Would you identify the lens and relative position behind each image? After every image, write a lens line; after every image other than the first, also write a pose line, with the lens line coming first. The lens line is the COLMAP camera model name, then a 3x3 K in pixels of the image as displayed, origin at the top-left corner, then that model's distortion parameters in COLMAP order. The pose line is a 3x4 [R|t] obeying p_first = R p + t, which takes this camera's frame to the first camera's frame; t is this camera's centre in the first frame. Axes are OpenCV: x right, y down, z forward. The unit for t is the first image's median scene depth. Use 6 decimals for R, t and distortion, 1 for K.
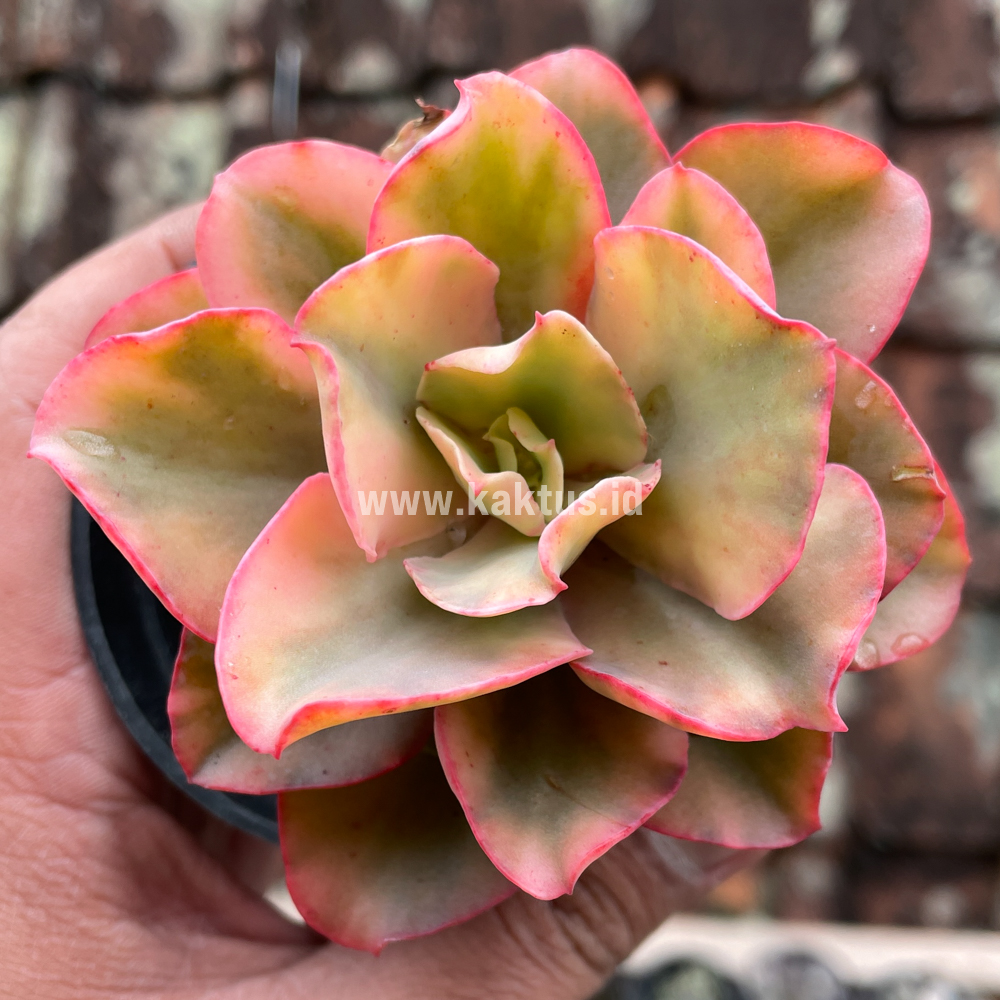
lens RADIAL K [[1363.8, 0, 519.4], [0, 1363.8, 501.8], [0, 0, 1]] dist [0.106310, -0.013864]
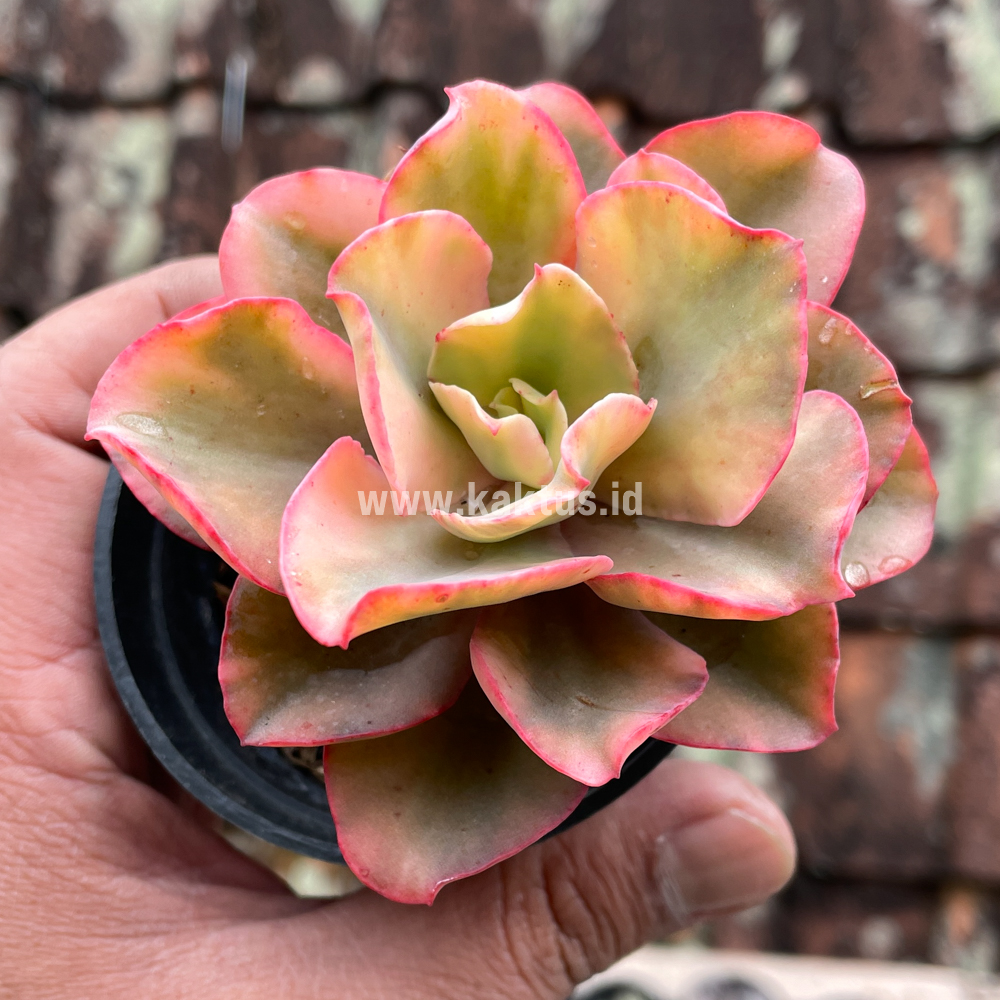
lens RADIAL K [[1370.5, 0, 480.1], [0, 1370.5, 518.2], [0, 0, 1]] dist [0.121667, -0.011084]
pose [[0.995951, -0.082408, 0.035927, -0.087741], [0.087377, 0.981344, -0.171257, 0.249171], [-0.021144, 0.173703, 0.984571, -0.087561]]
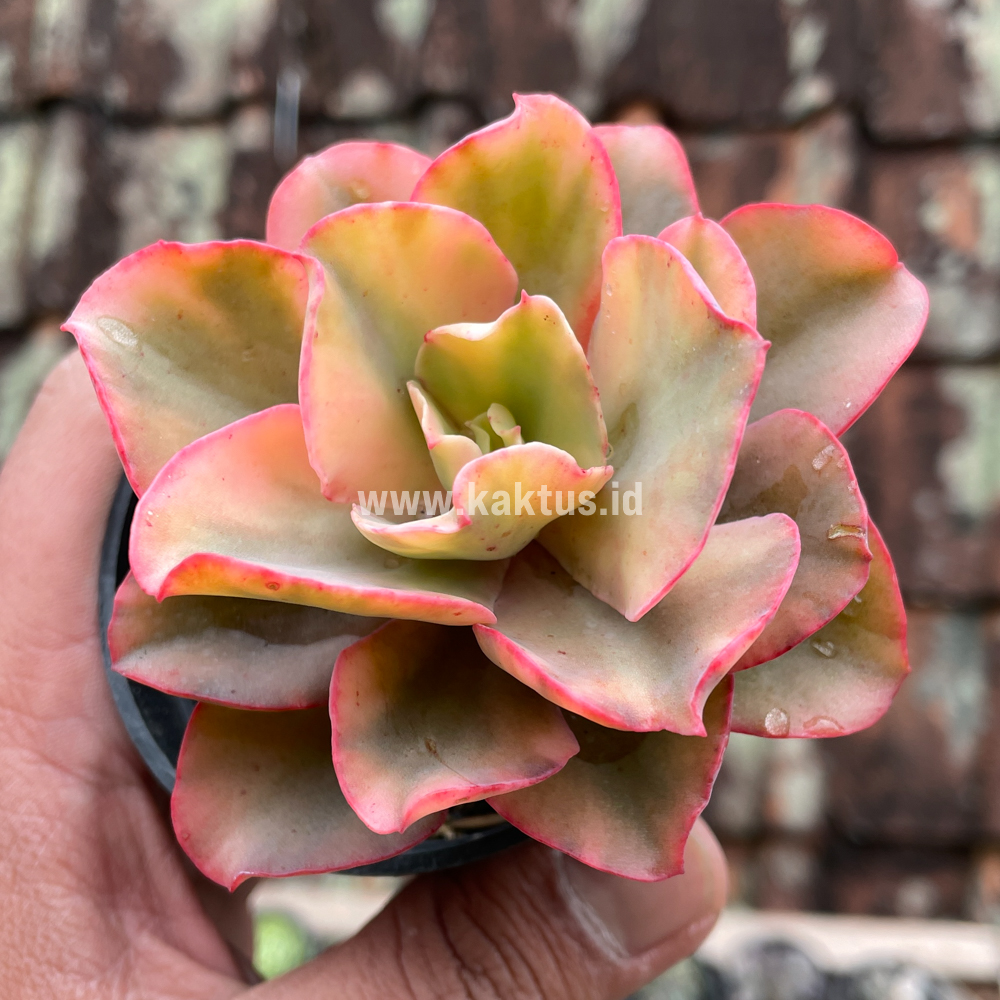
lens RADIAL K [[1303.5, 0, 516.0], [0, 1303.5, 522.8], [0, 0, 1]] dist [0.108735, -0.010586]
pose [[0.957930, 0.240355, -0.156840, 0.202815], [-0.265665, 0.949366, -0.167712, 0.199564], [0.108588, 0.202323, 0.973280, 0.031788]]
